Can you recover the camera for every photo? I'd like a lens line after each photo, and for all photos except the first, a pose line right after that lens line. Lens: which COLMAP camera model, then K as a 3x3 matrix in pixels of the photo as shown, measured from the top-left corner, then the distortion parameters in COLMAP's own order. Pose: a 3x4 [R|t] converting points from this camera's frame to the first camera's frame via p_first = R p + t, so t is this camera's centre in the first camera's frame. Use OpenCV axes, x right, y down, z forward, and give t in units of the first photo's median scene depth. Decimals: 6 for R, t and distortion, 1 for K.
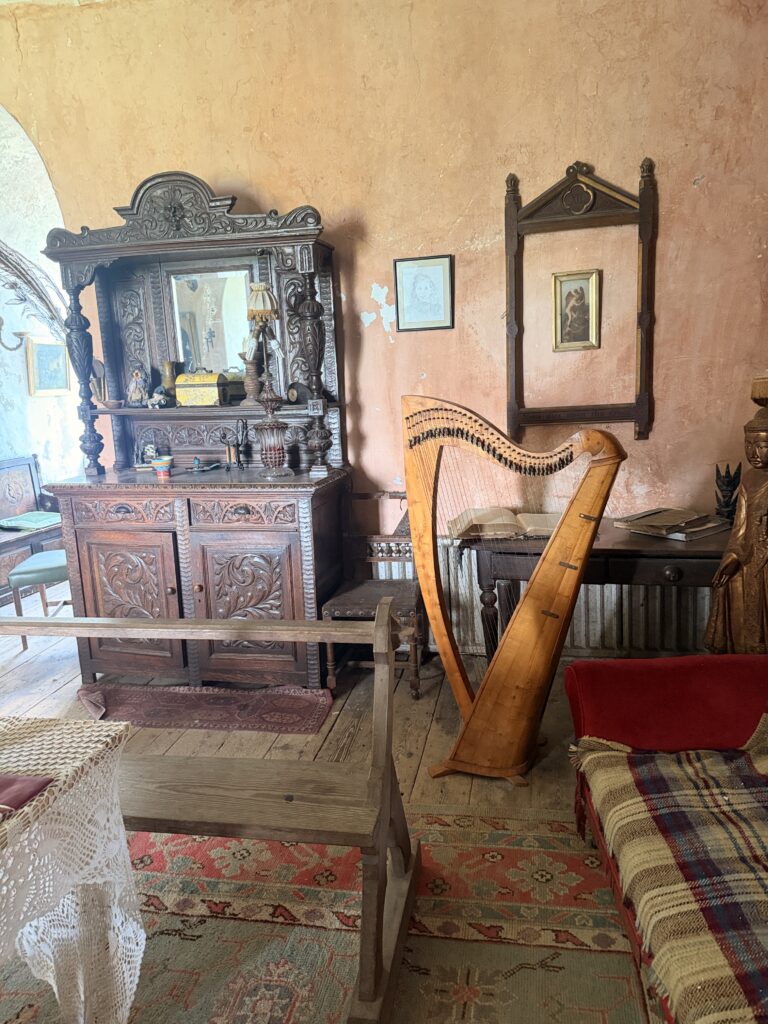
lens RADIAL K [[713.2, 0, 384.2], [0, 713.2, 513.9], [0, 0, 1]] dist [0.021988, -0.008182]
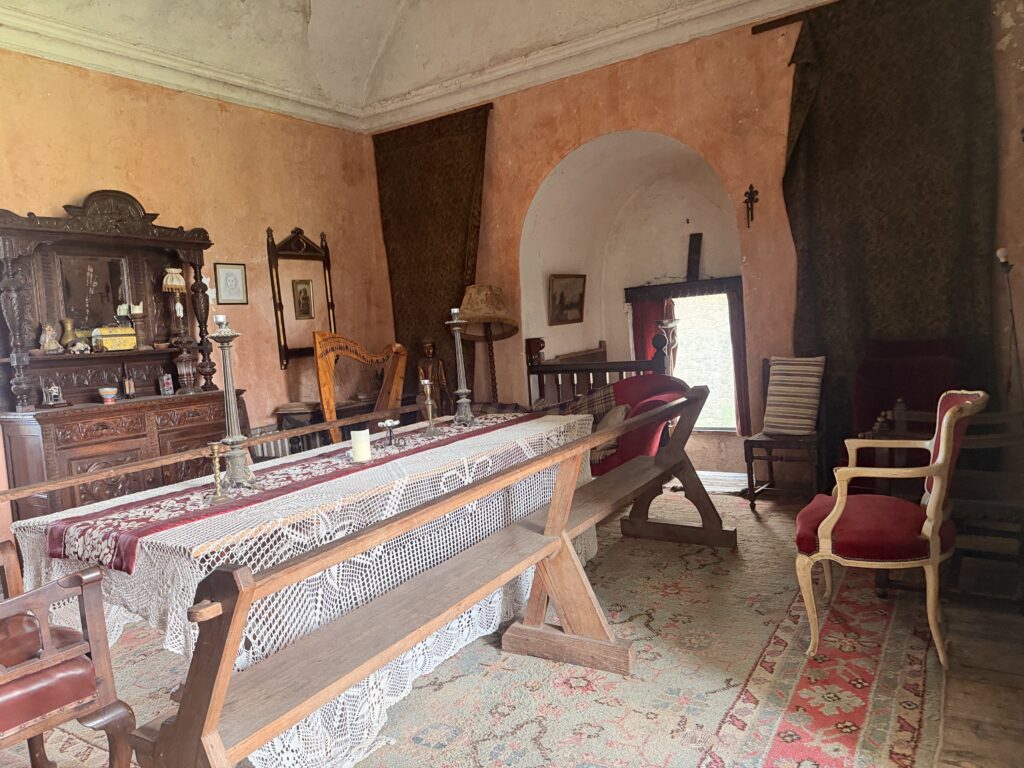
lens RADIAL K [[713.2, 0, 512.2], [0, 713.2, 382.6], [0, 0, 1]] dist [0.021988, -0.008182]
pose [[0.374497, -0.049464, 0.925908, -1.339334], [0.225770, 0.973387, -0.039316, 0.143660], [-0.899322, 0.223766, 0.375698, -0.195182]]
